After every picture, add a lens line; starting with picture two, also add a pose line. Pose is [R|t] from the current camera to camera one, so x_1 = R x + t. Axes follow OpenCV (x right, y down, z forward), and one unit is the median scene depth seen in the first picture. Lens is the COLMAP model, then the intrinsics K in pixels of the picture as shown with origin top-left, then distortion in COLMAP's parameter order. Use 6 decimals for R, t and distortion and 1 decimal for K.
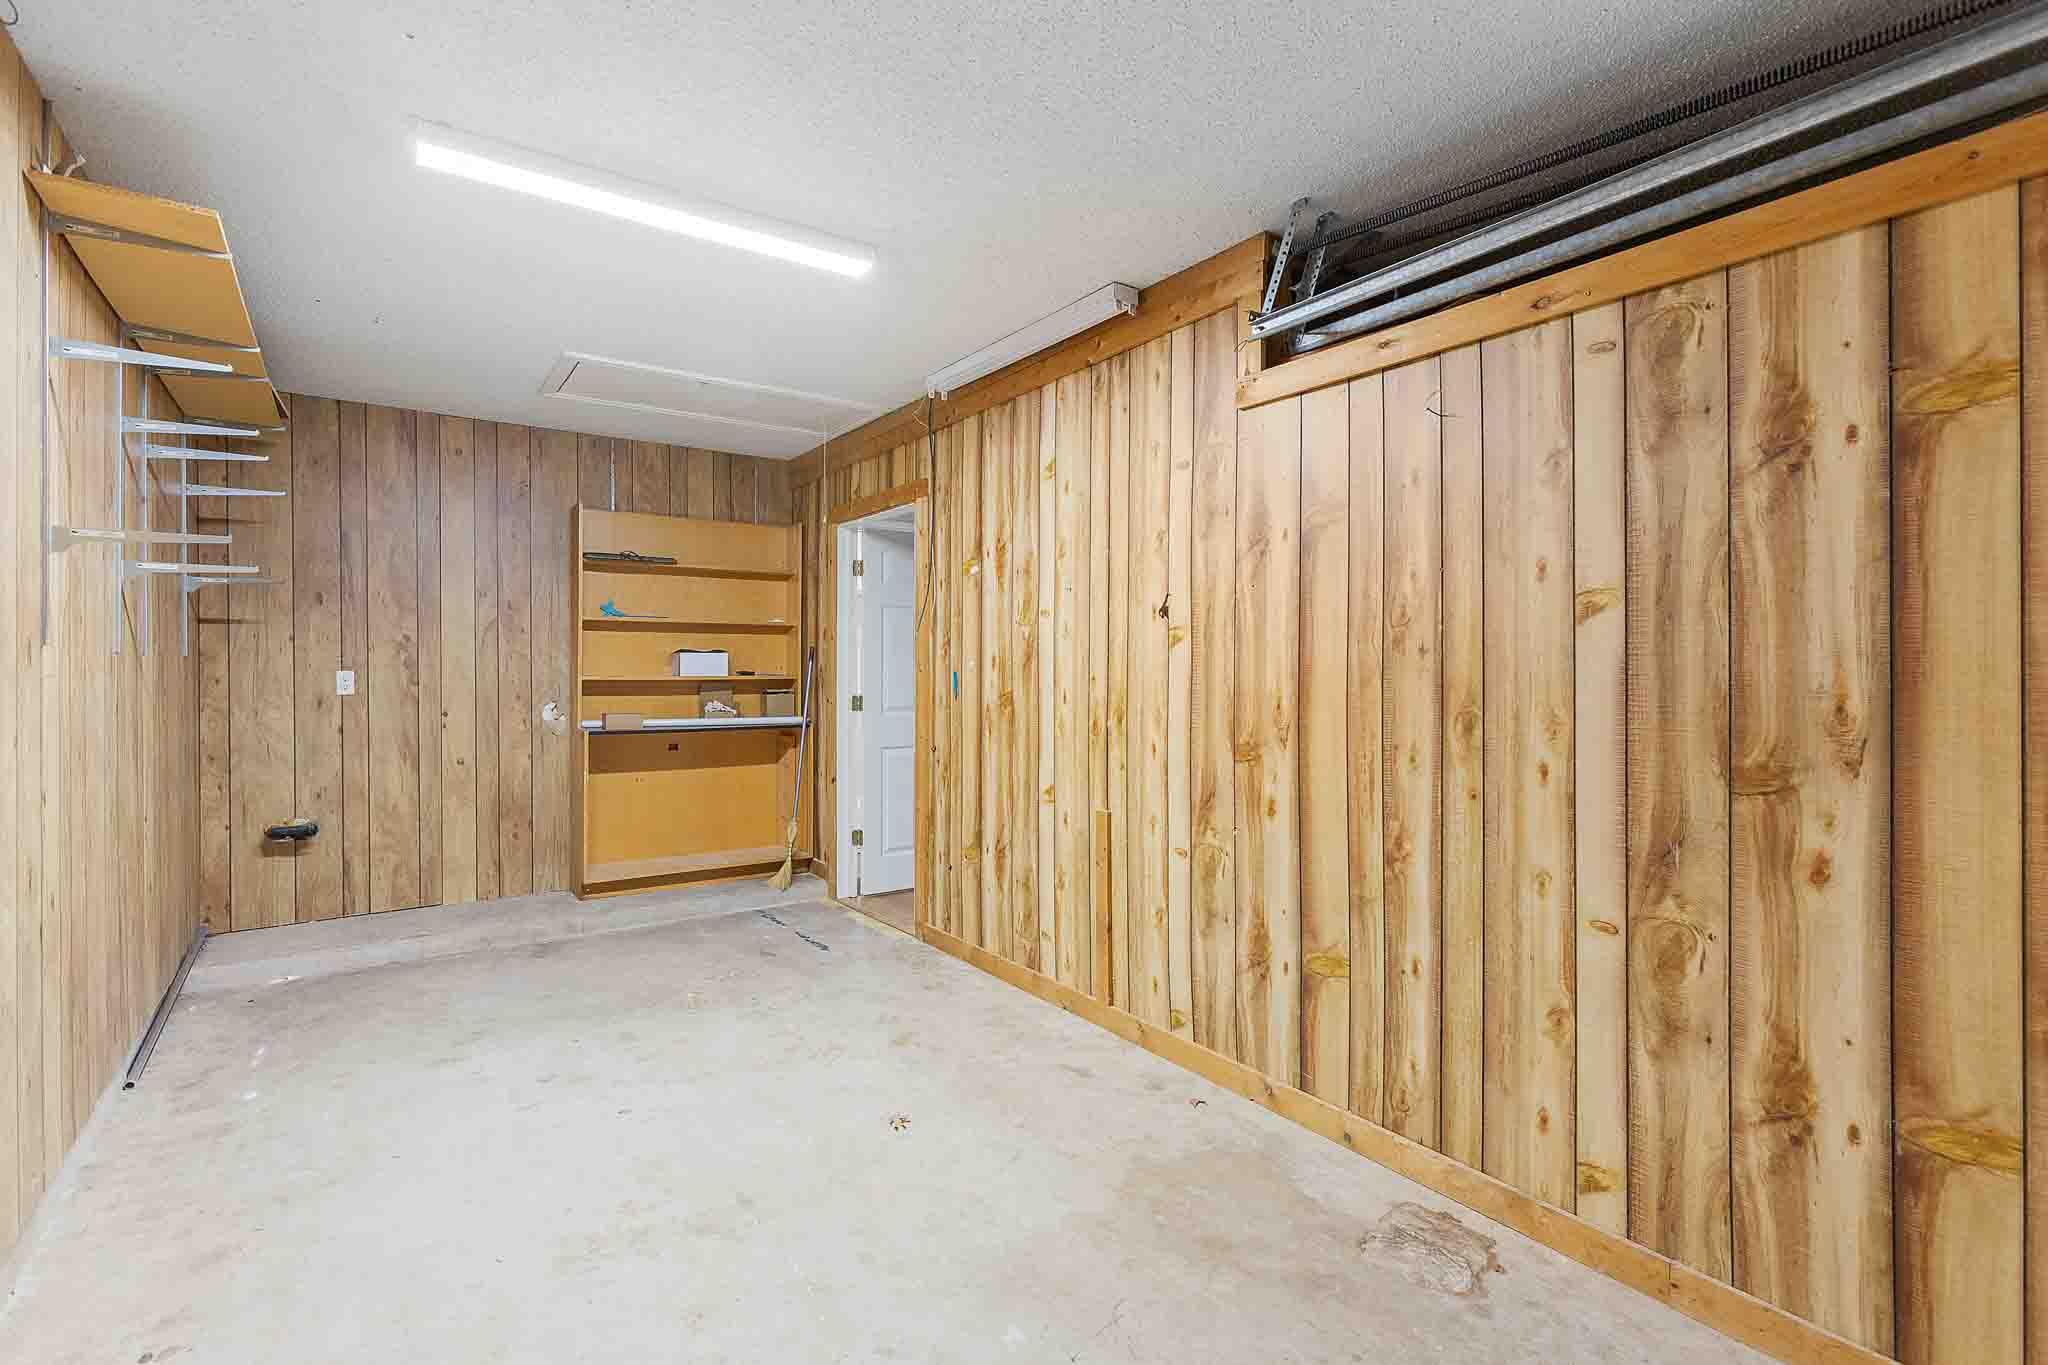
lens RADIAL K [[951.8, 0, 1000.9], [0, 951.8, 676.8], [0, 0, 1]] dist [-0.001607, 0.015525]
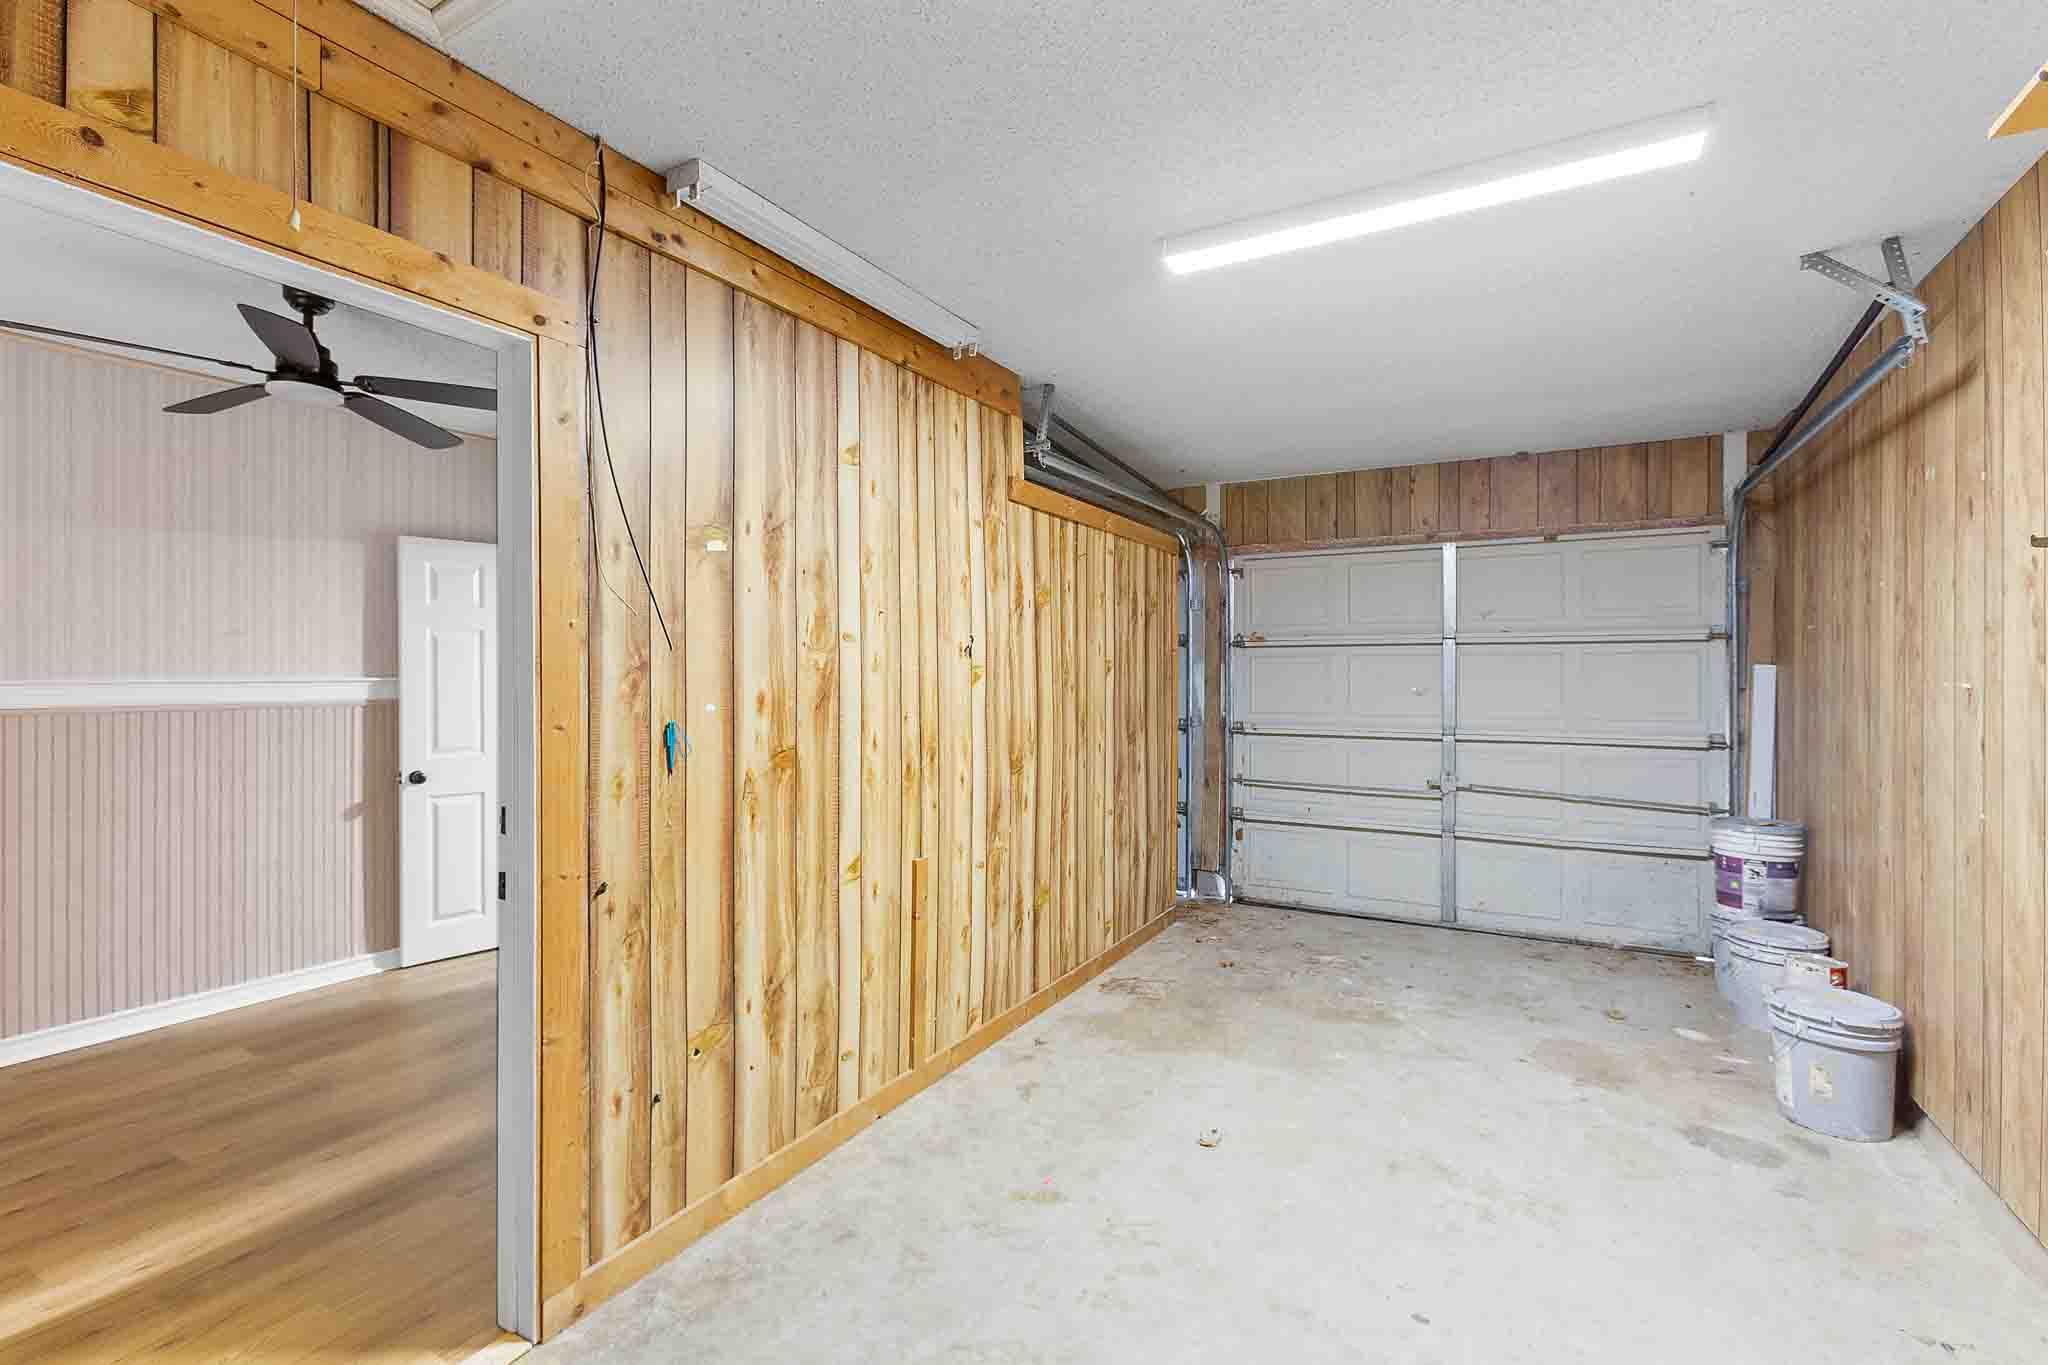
lens RADIAL K [[951.8, 0, 1000.9], [0, 951.8, 676.8], [0, 0, 1]] dist [-0.001607, 0.015525]
pose [[-0.435797, -0.005902, 0.900026, -0.748546], [0.003136, 0.999962, 0.008076, -0.043468], [-0.900040, 0.006342, -0.435762, 1.307453]]
